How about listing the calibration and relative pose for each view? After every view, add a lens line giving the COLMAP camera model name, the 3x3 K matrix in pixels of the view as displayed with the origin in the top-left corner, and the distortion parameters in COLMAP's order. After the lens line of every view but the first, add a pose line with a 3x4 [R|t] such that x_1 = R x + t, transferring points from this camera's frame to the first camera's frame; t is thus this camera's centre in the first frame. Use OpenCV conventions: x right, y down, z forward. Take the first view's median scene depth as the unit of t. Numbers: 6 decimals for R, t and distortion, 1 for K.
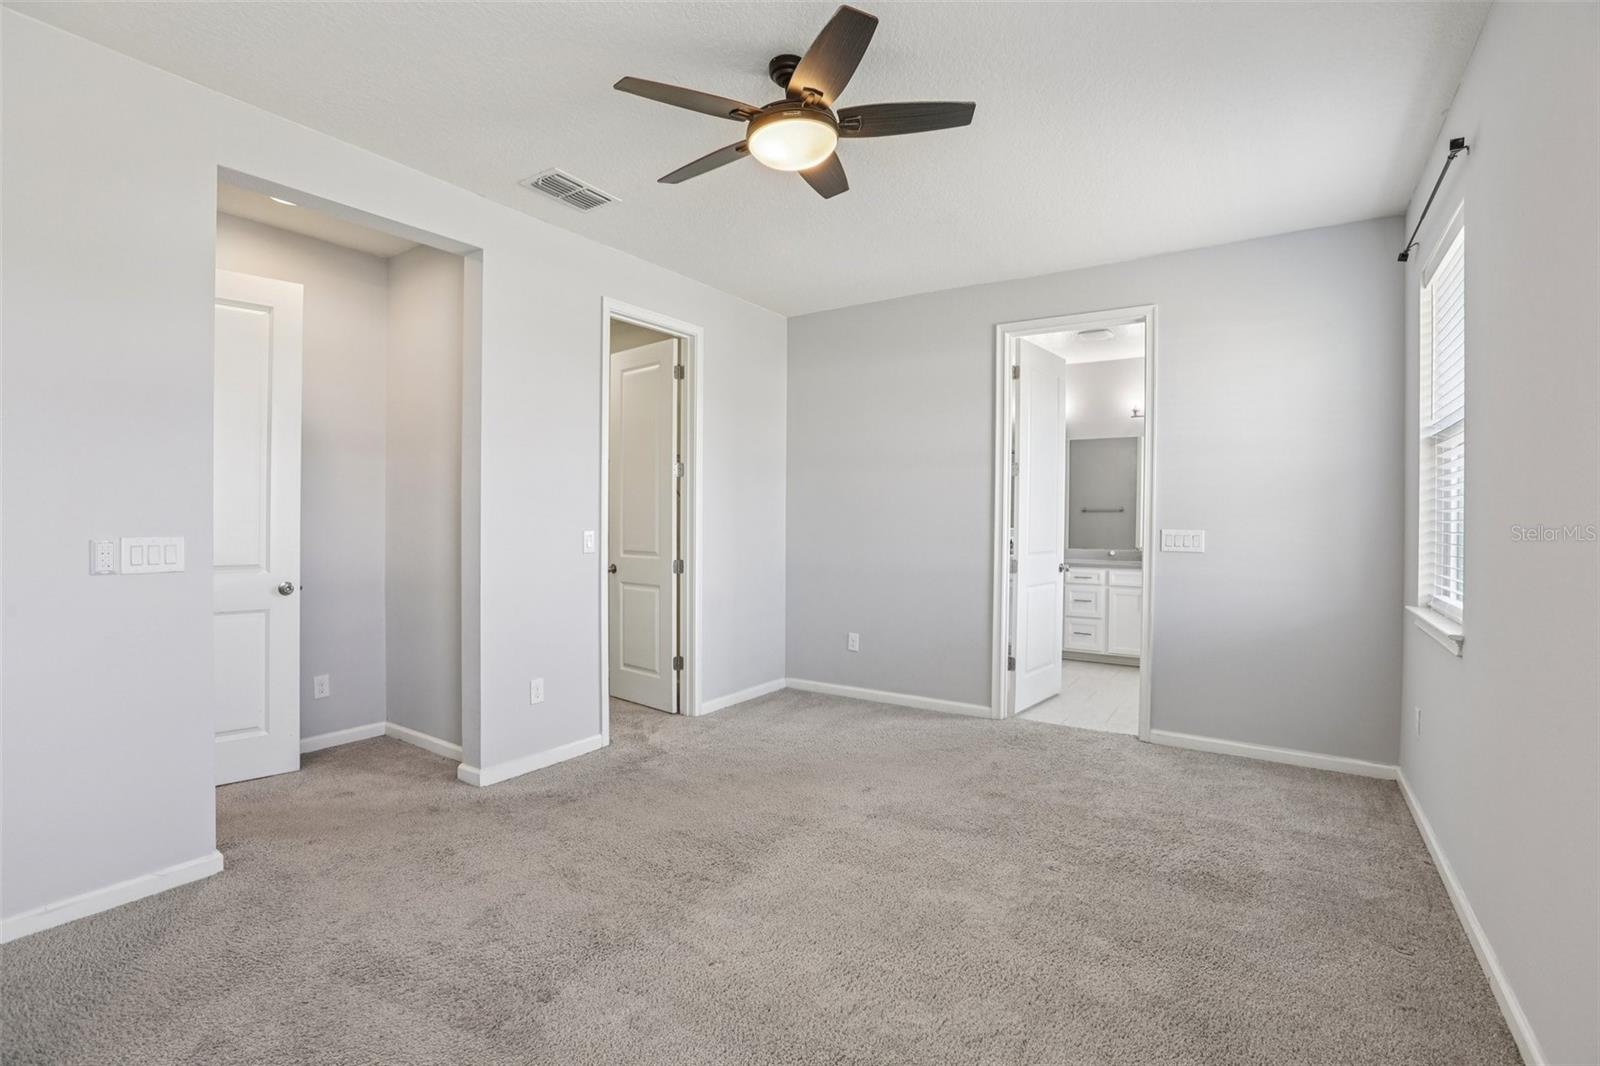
lens RADIAL K [[733.1, 0, 791.9], [0, 733.1, 529.8], [0, 0, 1]] dist [-0.046009, 0.015723]
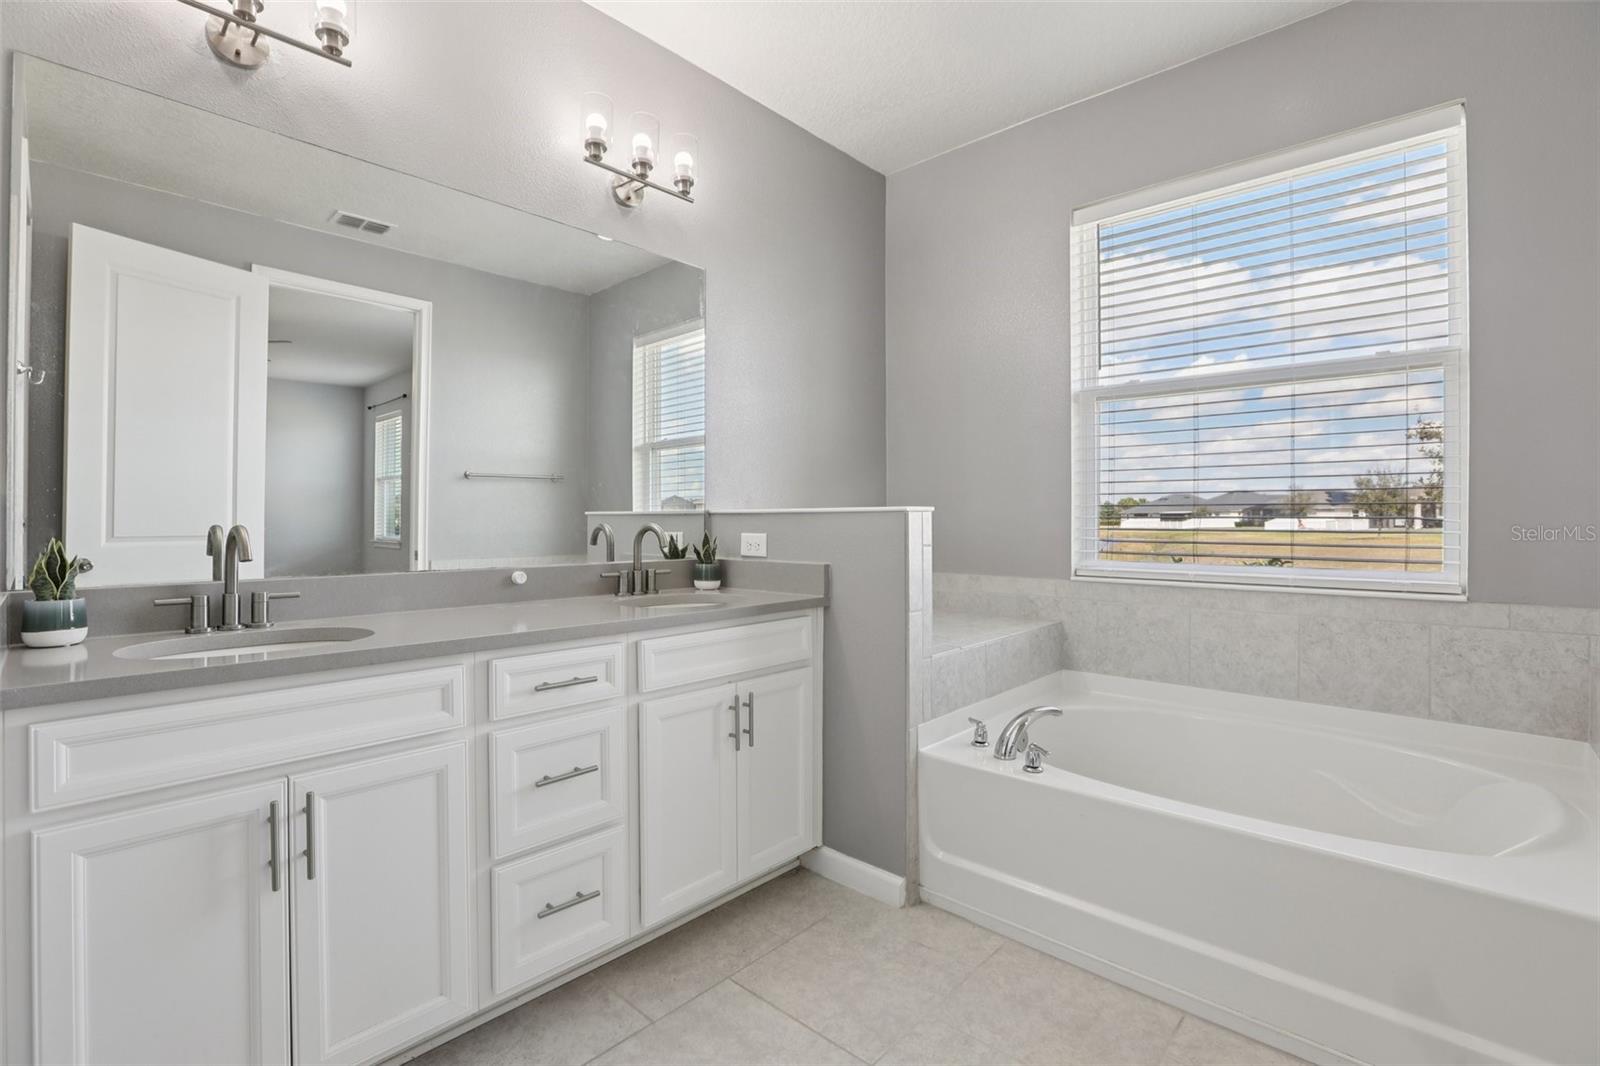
lens RADIAL K [[733.1, 0, 801.9], [0, 733.1, 525.7], [0, 0, 1]] dist [-0.046009, 0.015723]
pose [[0.159744, -0.017762, 0.986999, 0.166538], [0.006705, 0.999835, 0.016908, 0.006965], [-0.987136, 0.003917, 0.159837, 0.886088]]
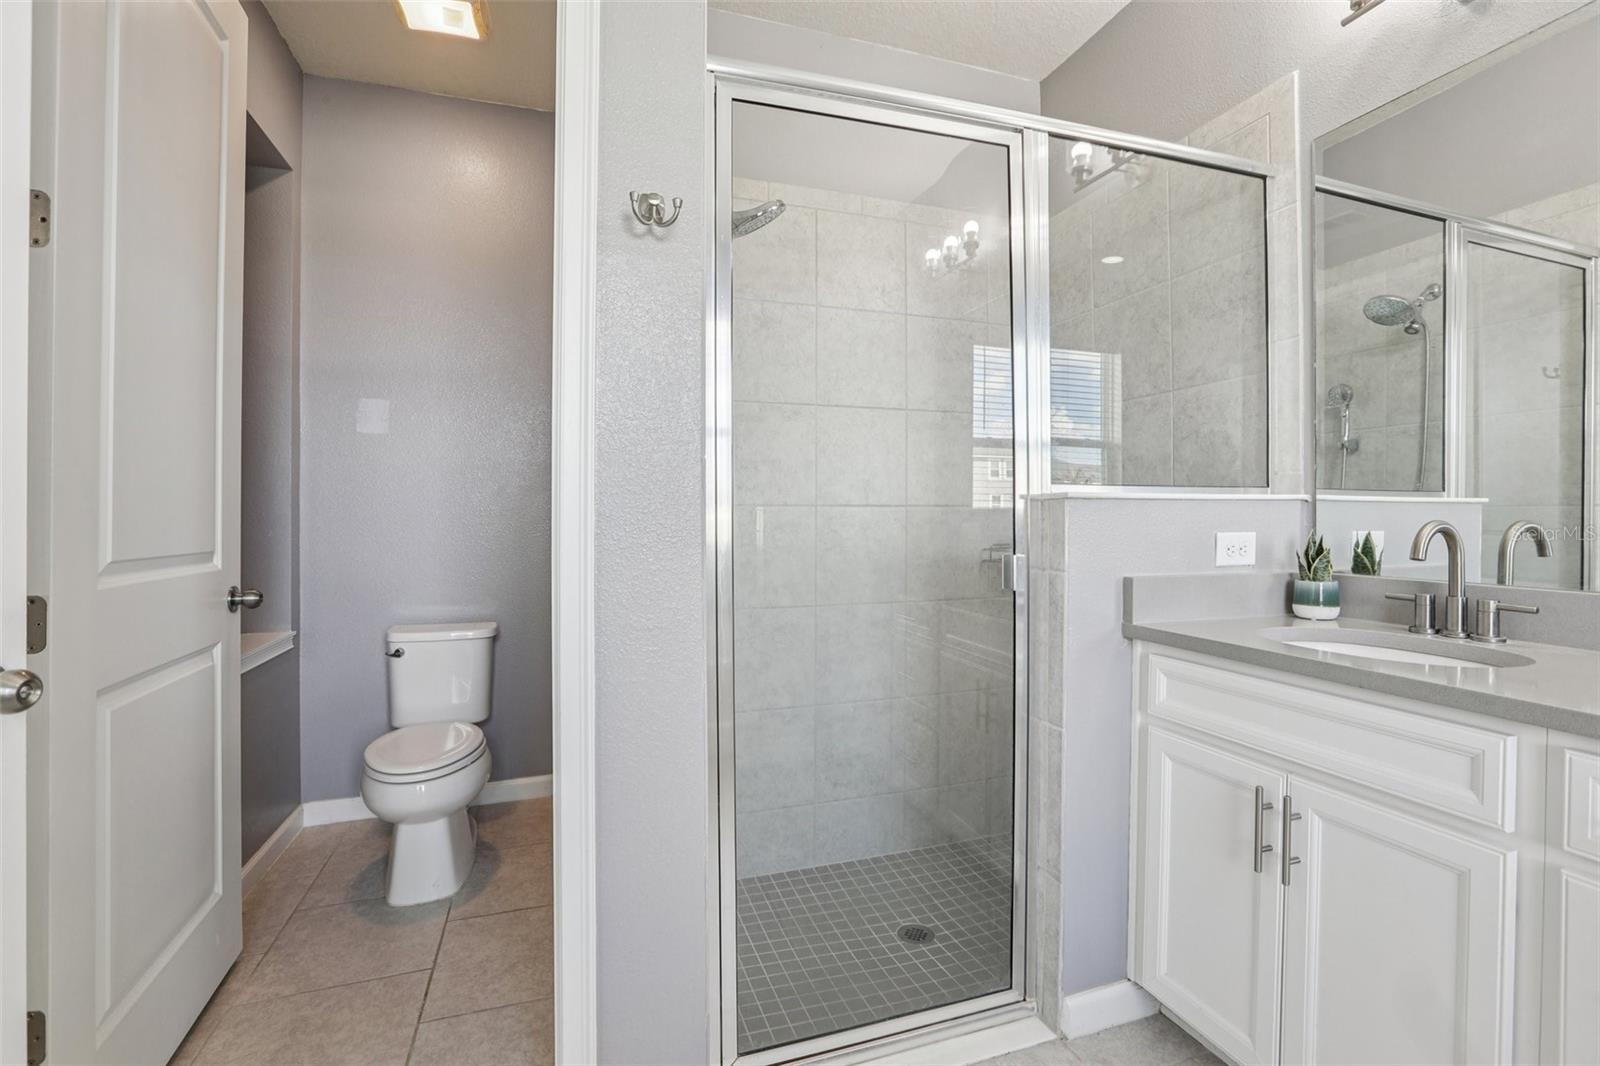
lens RADIAL K [[733.1, 0, 796.4], [0, 733.1, 517.4], [0, 0, 1]] dist [-0.046009, 0.015723]
pose [[0.788483, -0.010270, -0.614970, 0.351161], [0.008684, 0.999947, -0.005566, 0.007979], [0.614995, -0.000952, 0.788531, 0.819972]]
